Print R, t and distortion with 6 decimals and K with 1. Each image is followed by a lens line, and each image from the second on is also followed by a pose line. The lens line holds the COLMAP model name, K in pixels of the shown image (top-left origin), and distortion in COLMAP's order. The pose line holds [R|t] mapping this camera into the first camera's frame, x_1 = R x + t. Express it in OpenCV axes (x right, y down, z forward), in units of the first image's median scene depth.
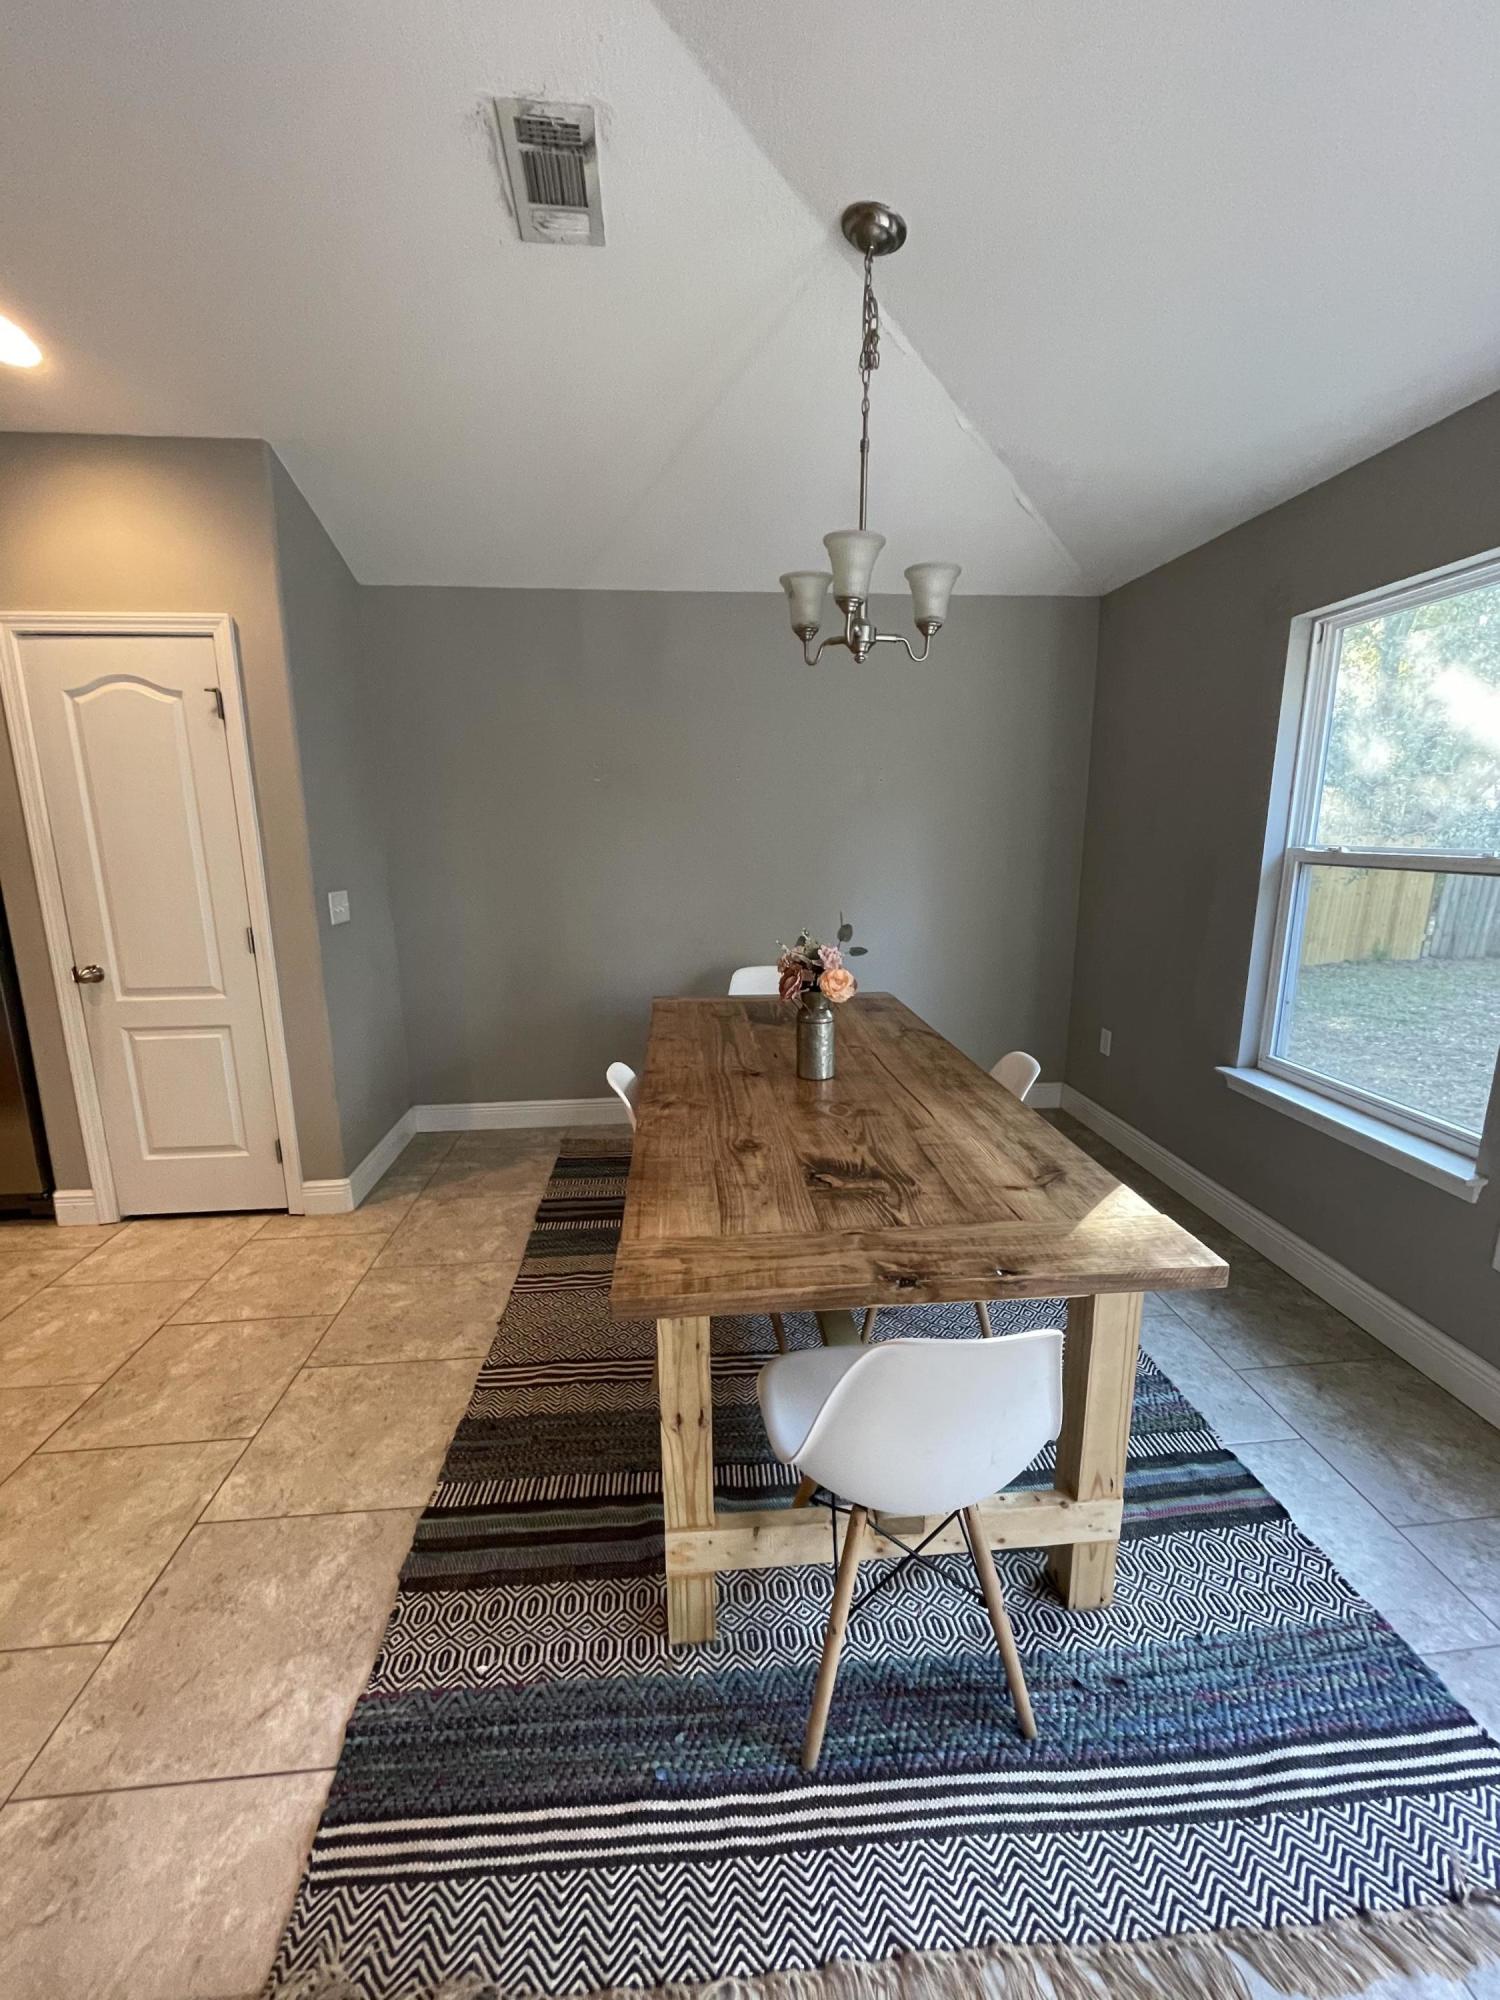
lens RADIAL K [[812.0, 0, 744.9], [0, 812.0, 998.8], [0, 0, 1]] dist [-0.002330, -0.000210]
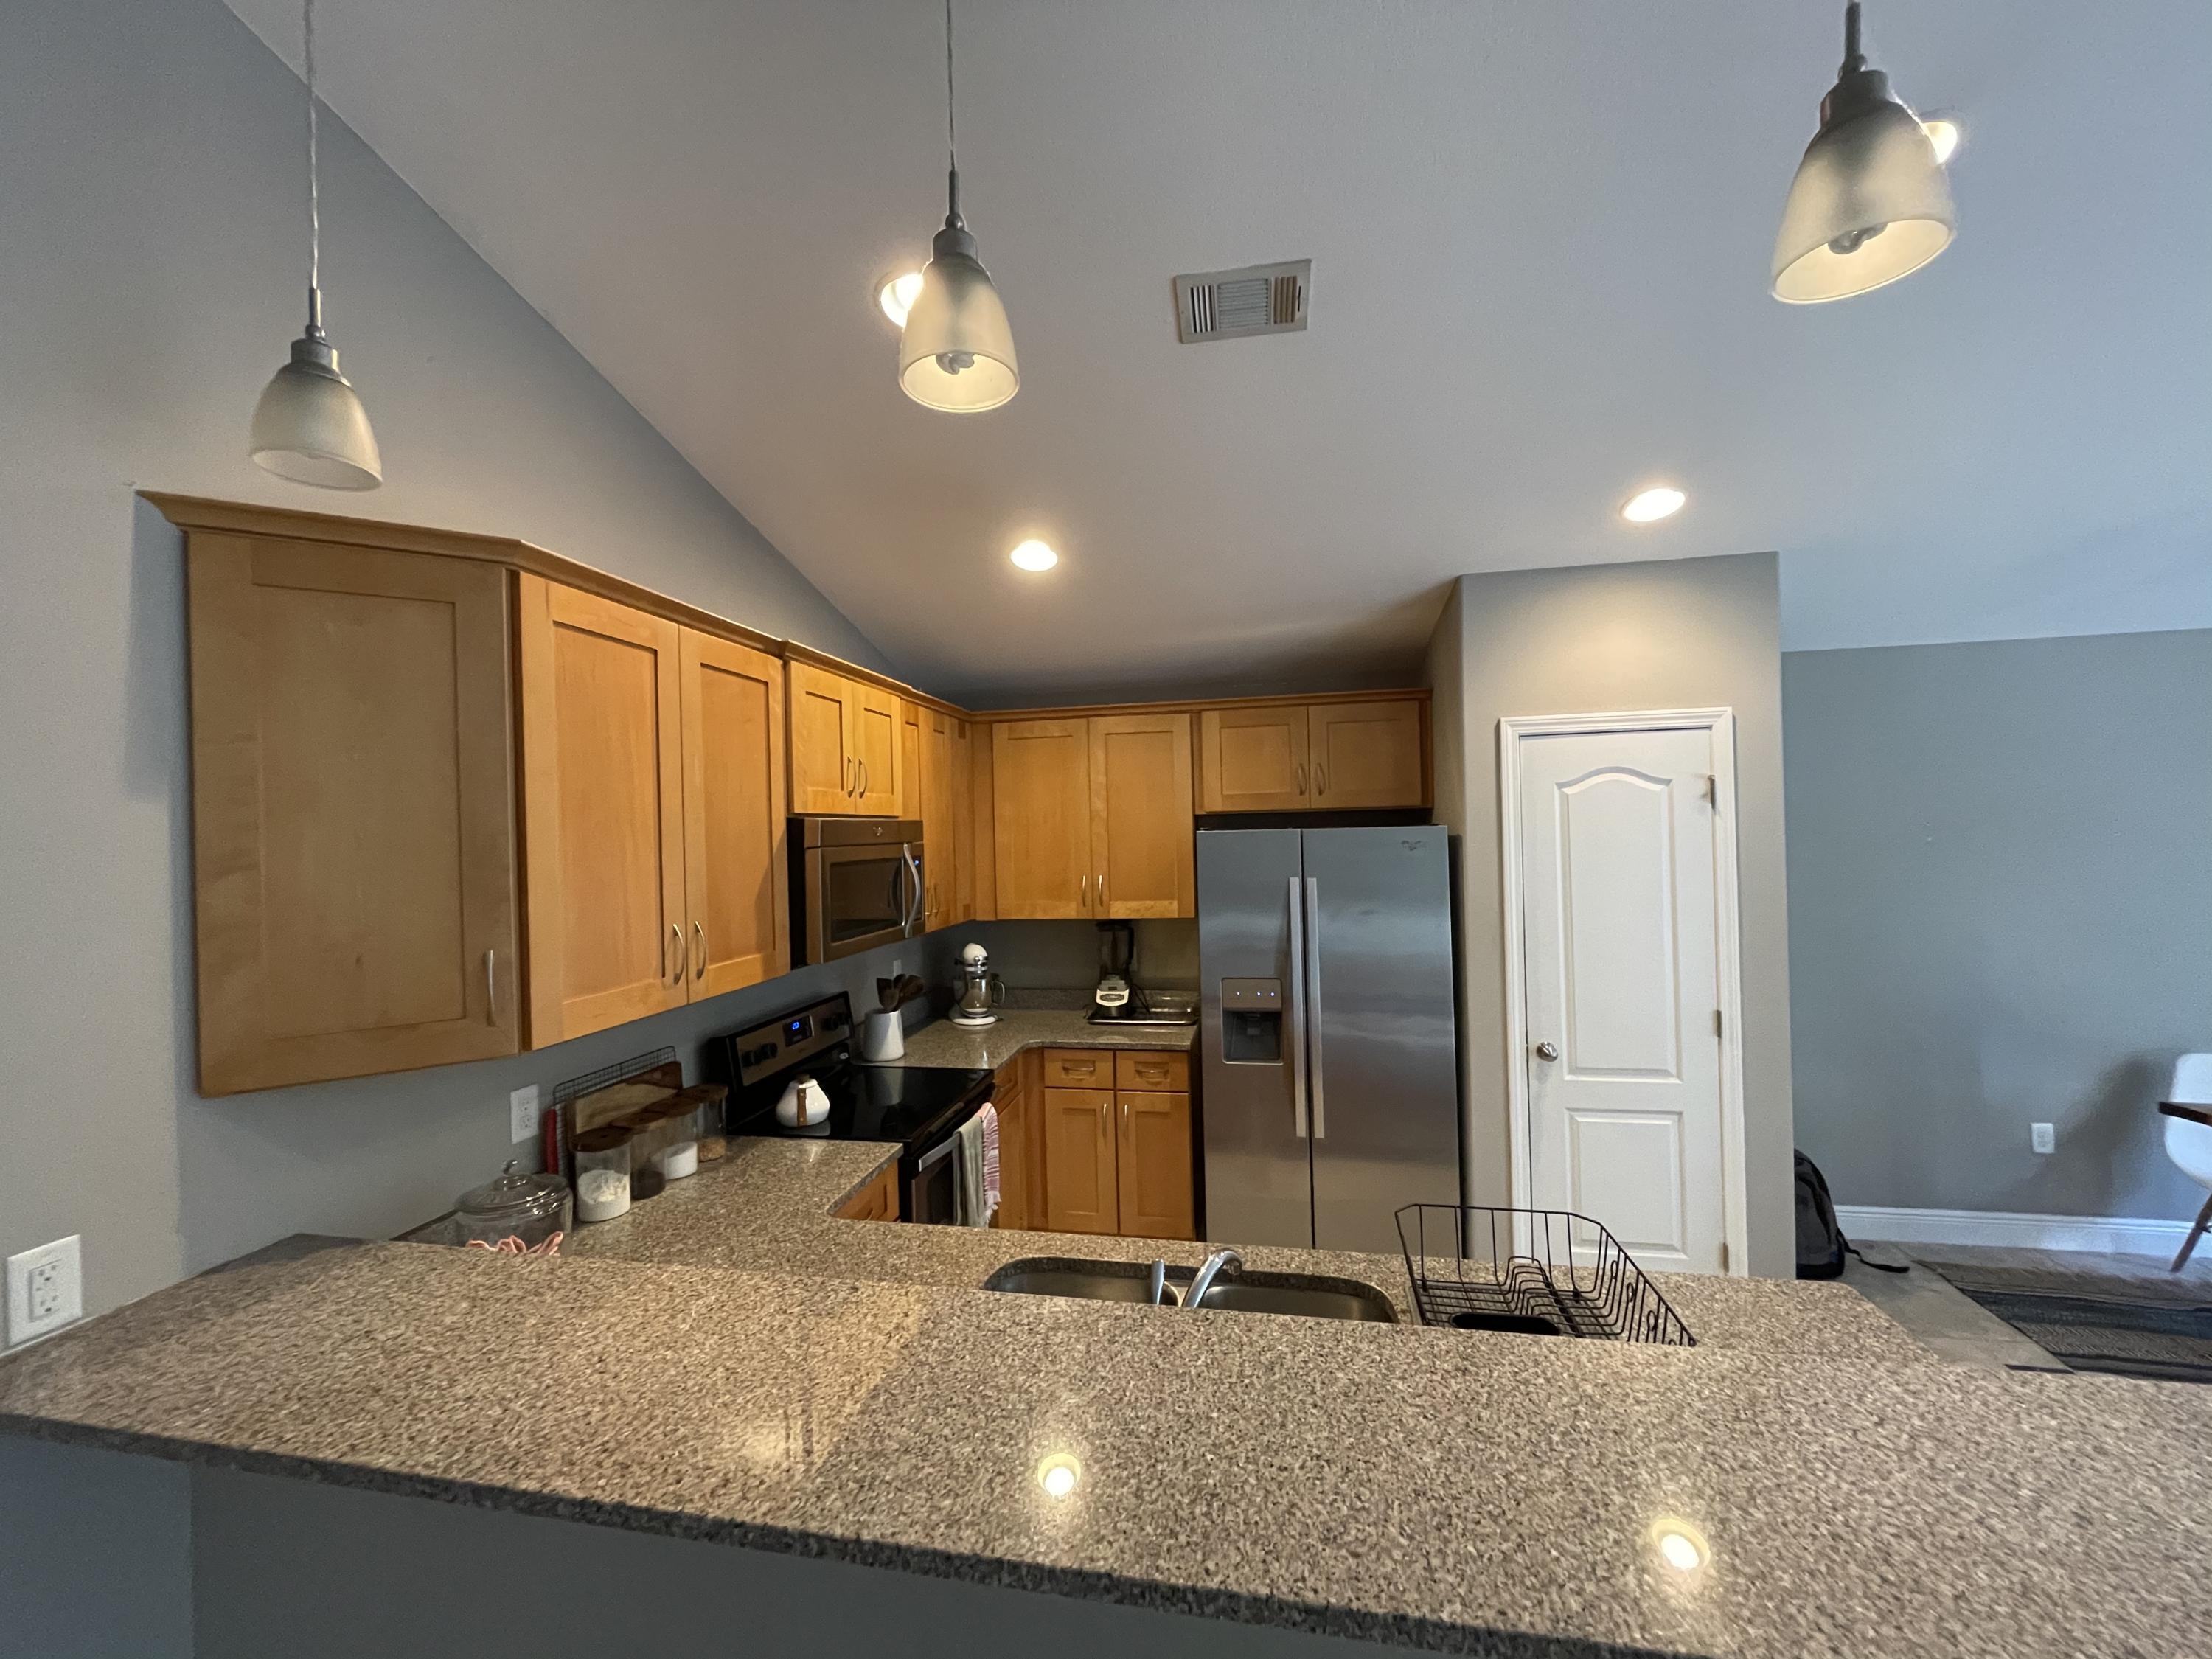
lens RADIAL K [[898.1, 0, 1097.3], [0, 898.1, 826.5], [0, 0, 1]] dist [-0.002330, -0.000210]
pose [[0.960240, -0.018389, -0.278570, -1.009875], [-0.041973, 0.976977, -0.209175, -0.046161], [0.276003, 0.212551, 0.937360, -0.249665]]
